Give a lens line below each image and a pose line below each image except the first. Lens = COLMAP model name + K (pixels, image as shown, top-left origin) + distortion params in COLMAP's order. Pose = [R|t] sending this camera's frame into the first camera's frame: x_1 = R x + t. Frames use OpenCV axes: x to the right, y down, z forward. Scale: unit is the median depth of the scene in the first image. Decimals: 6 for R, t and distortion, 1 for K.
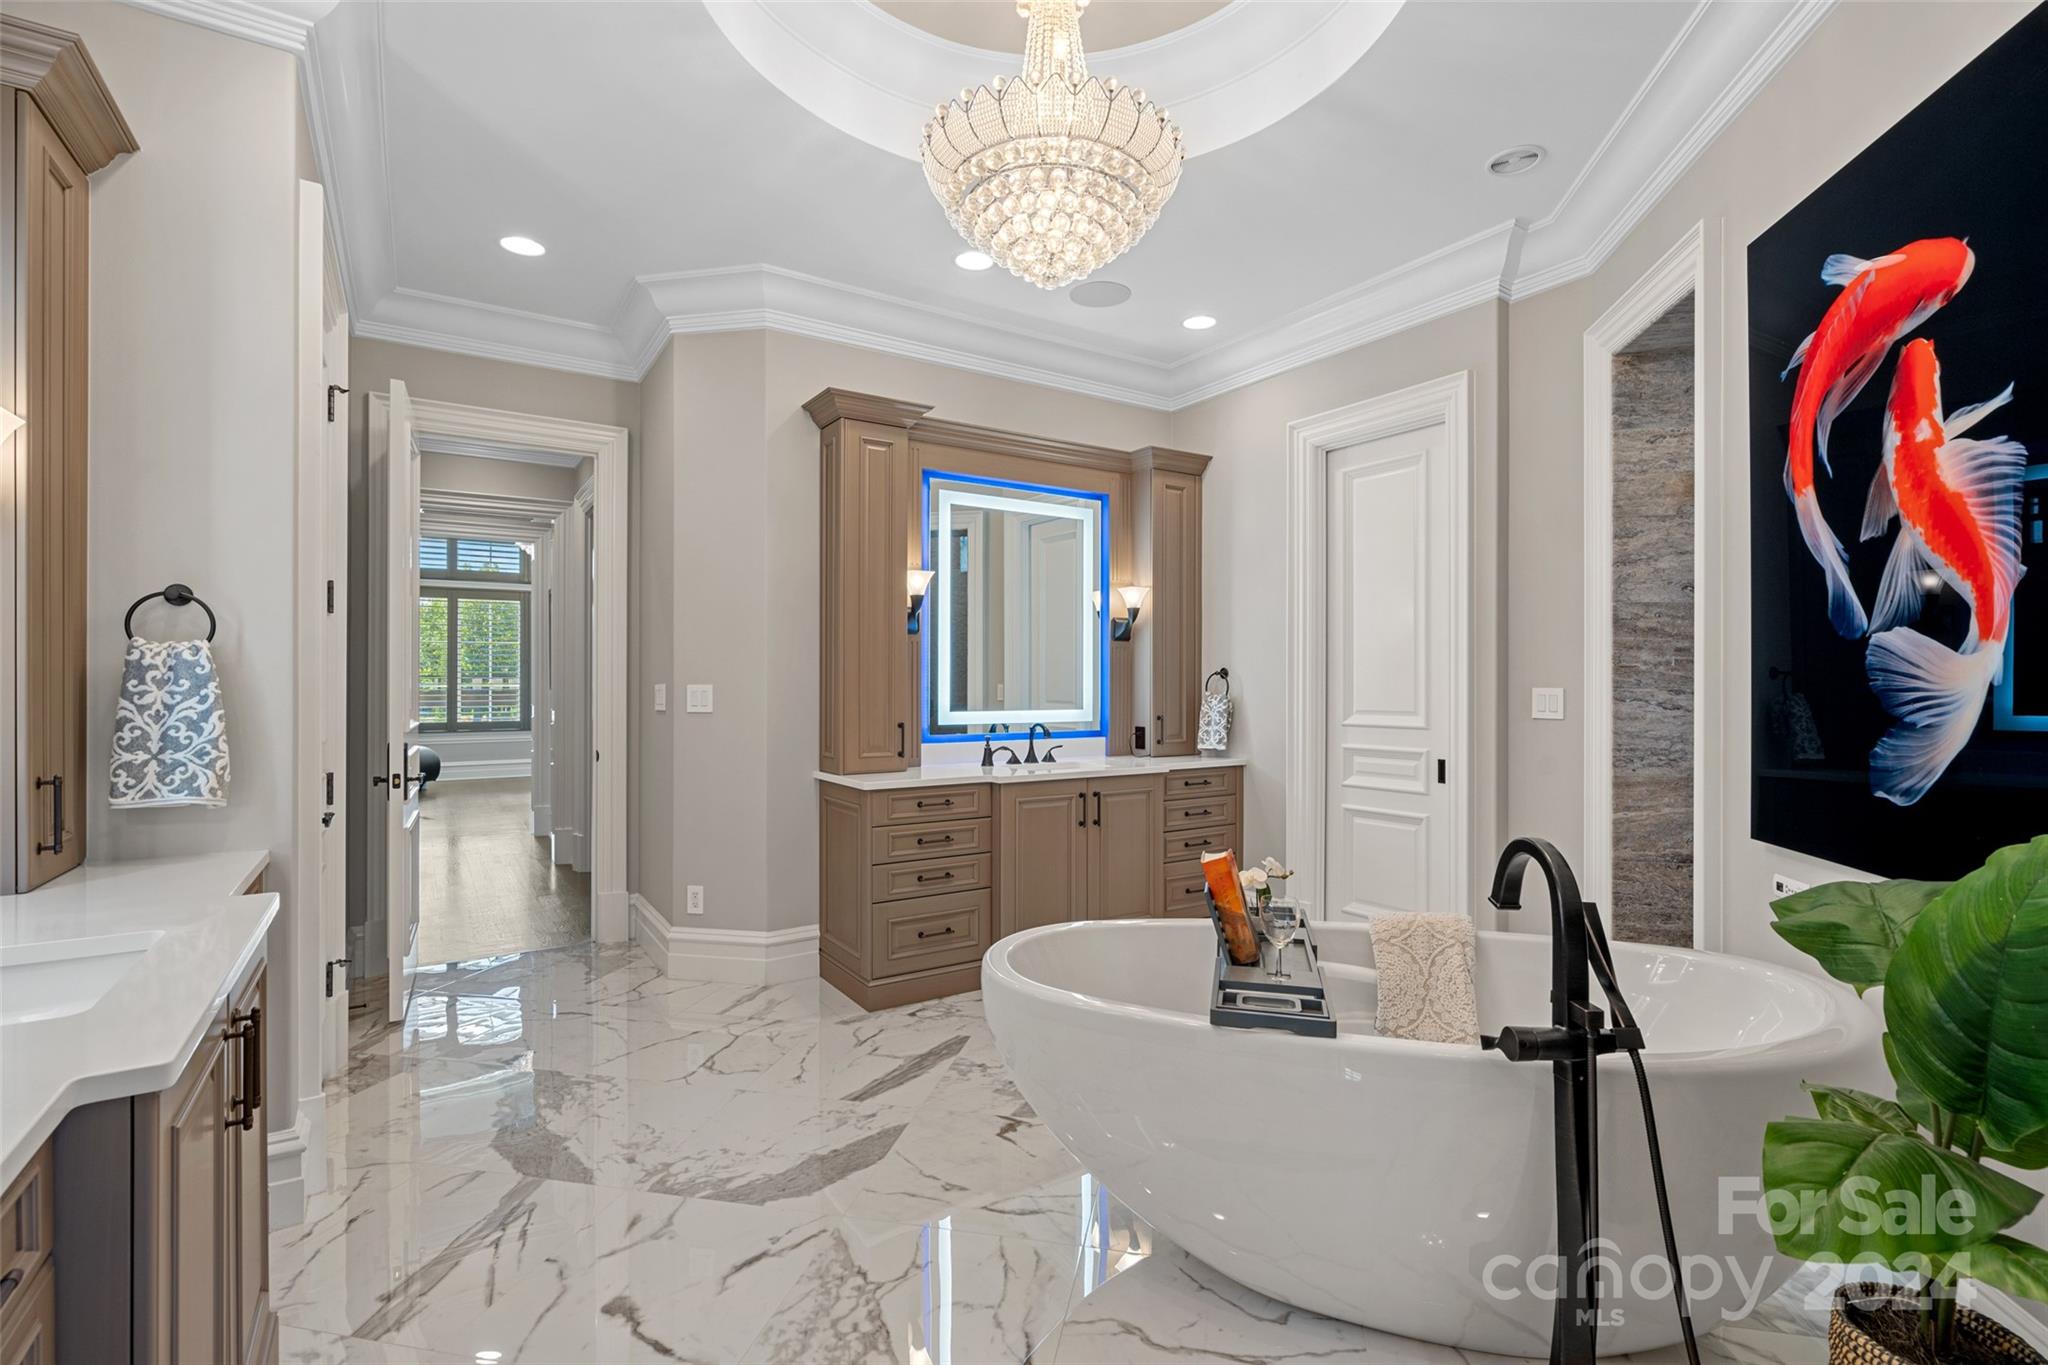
lens RADIAL K [[941.9, 0, 1023.6], [0, 941.9, 679.9], [0, 0, 1]] dist [0.002283, 0.000152]
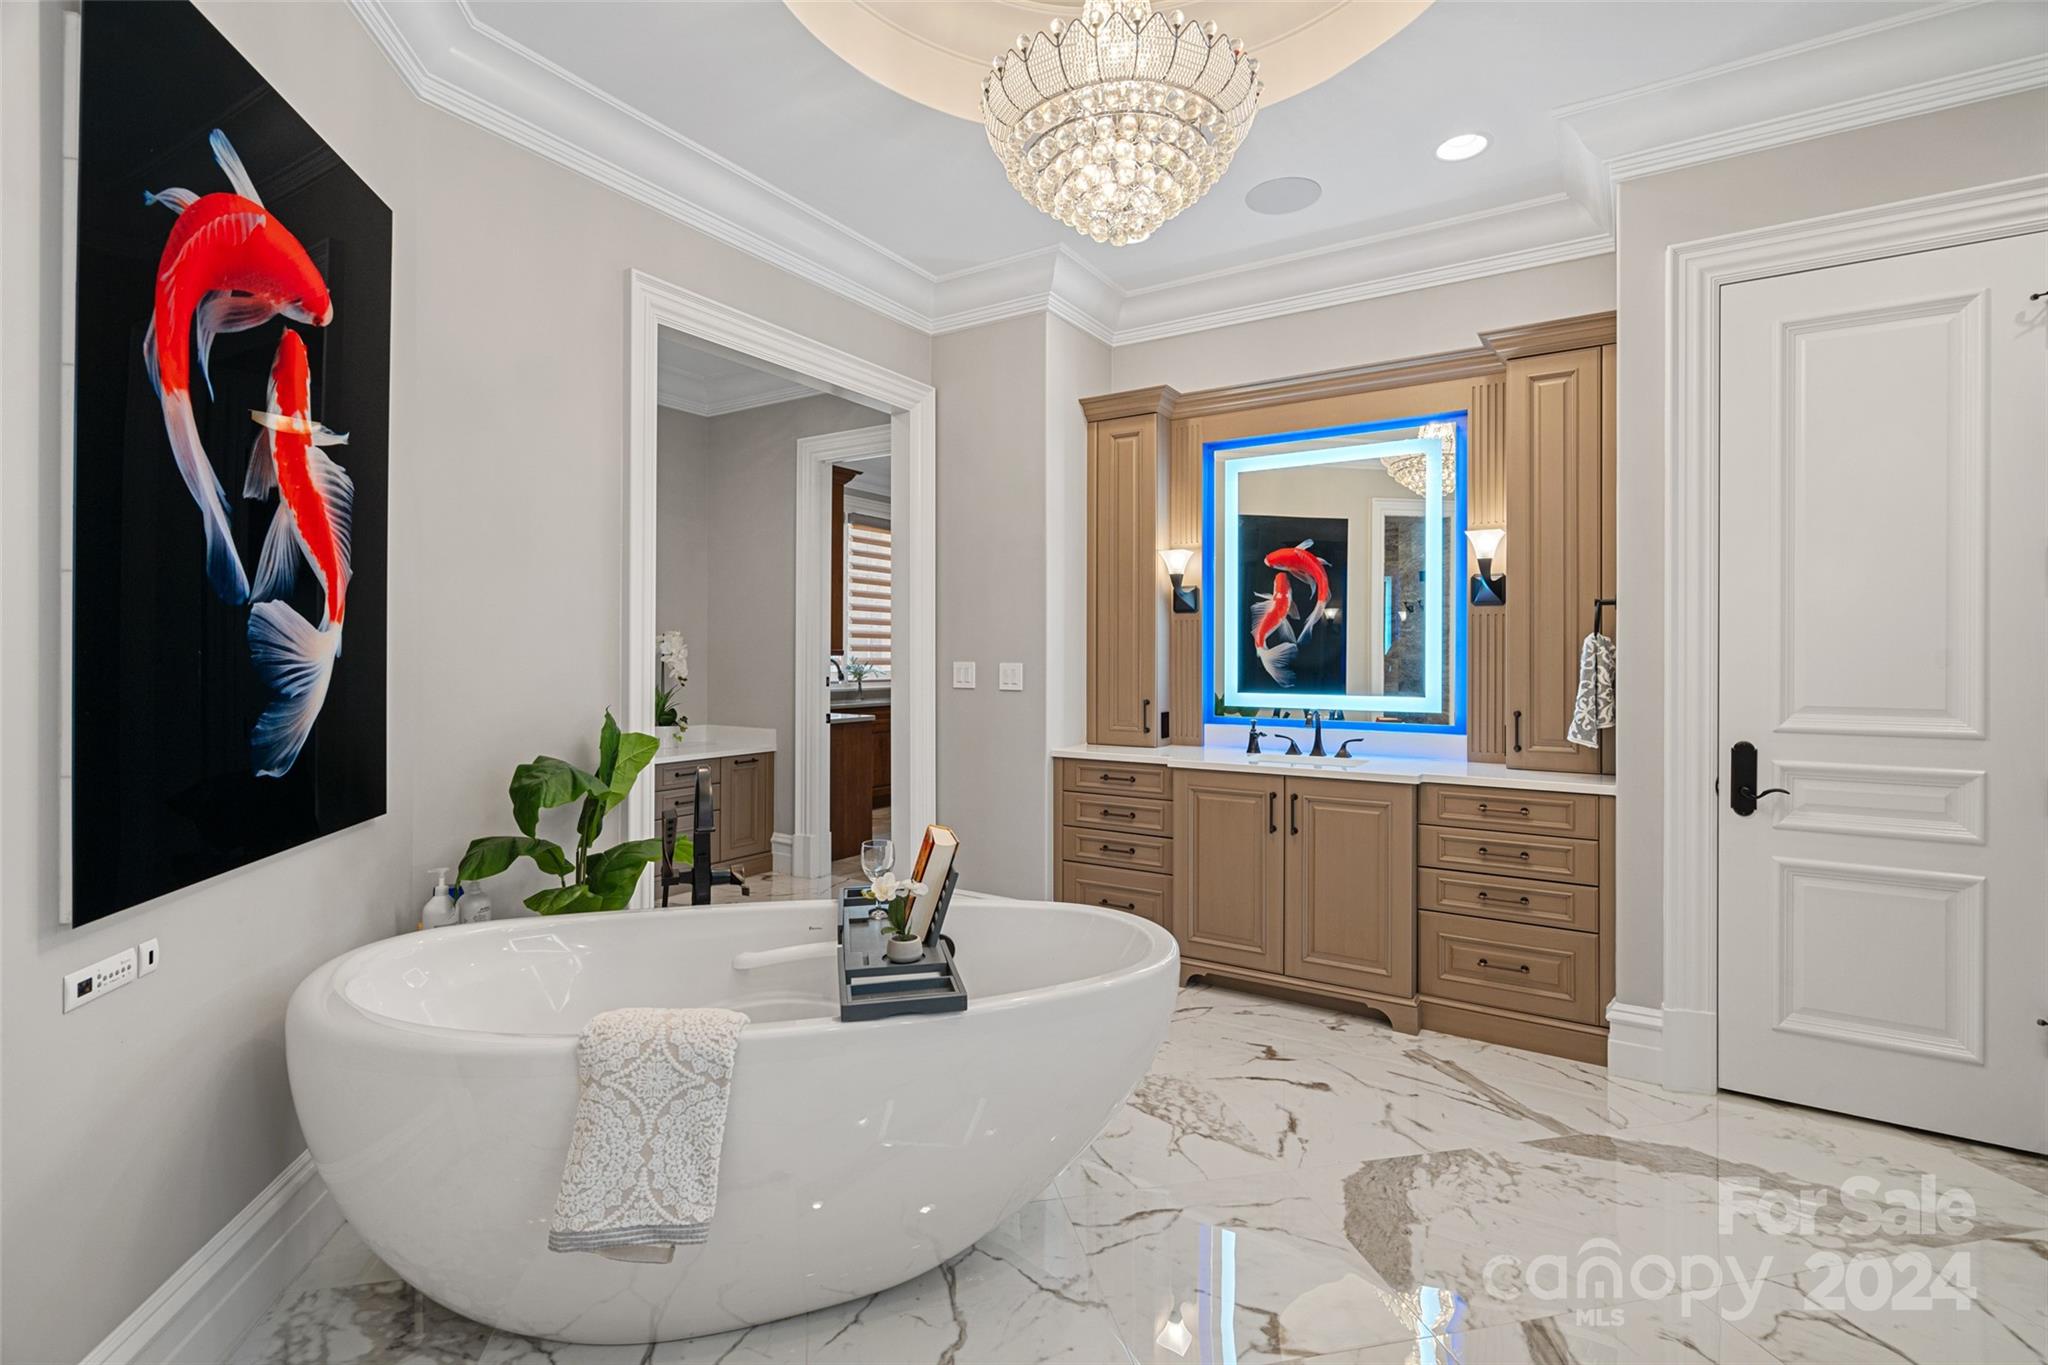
lens RADIAL K [[941.9, 0, 1024.4], [0, 941.9, 664.2], [0, 0, 1]] dist [0.002283, 0.000152]
pose [[-0.912216, -0.000796, -0.409708, 0.591591], [-0.003977, 0.999968, 0.006913, 0.002119], [0.409689, 0.007936, -0.912191, 2.160227]]
